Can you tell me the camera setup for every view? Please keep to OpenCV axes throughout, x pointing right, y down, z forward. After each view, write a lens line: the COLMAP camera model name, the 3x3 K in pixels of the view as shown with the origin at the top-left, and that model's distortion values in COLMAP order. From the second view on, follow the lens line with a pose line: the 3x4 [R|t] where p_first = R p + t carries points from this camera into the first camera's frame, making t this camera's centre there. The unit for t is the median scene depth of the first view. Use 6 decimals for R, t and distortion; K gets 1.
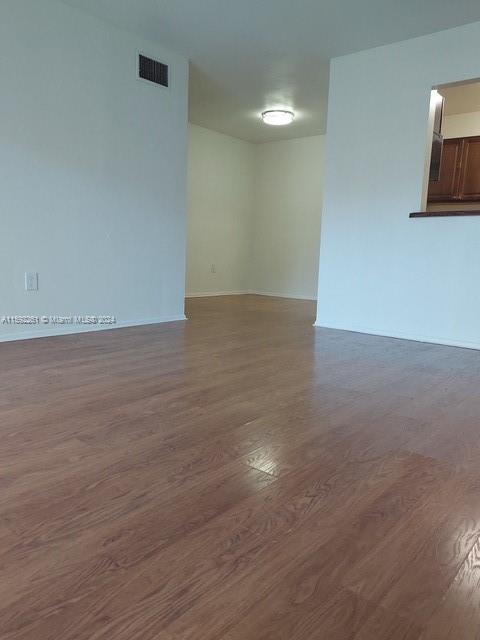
lens RADIAL K [[487.9, 0, 240.0], [0, 487.9, 320.0], [0, 0, 1]] dist [-0.000148, -0.000064]
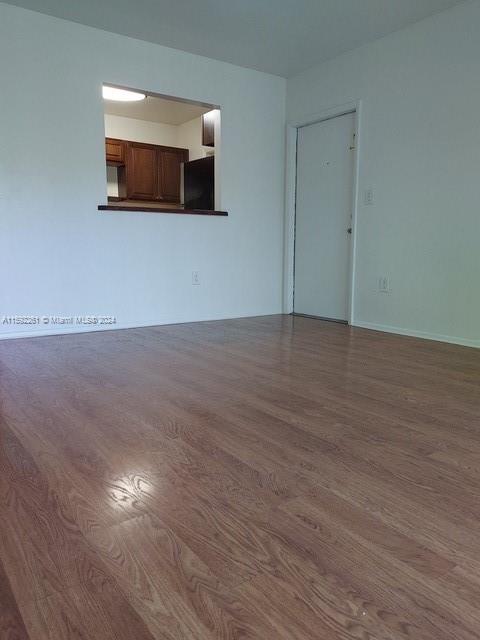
lens RADIAL K [[471.6, 0, 240.0], [0, 471.6, 320.0], [0, 0, 1]] dist [0.083616, 0.000883]
pose [[0.272748, -0.182069, 0.944701, -1.074638], [0.133140, 0.979625, 0.150361, -0.185092], [-0.952829, 0.084766, 0.291431, 0.857925]]
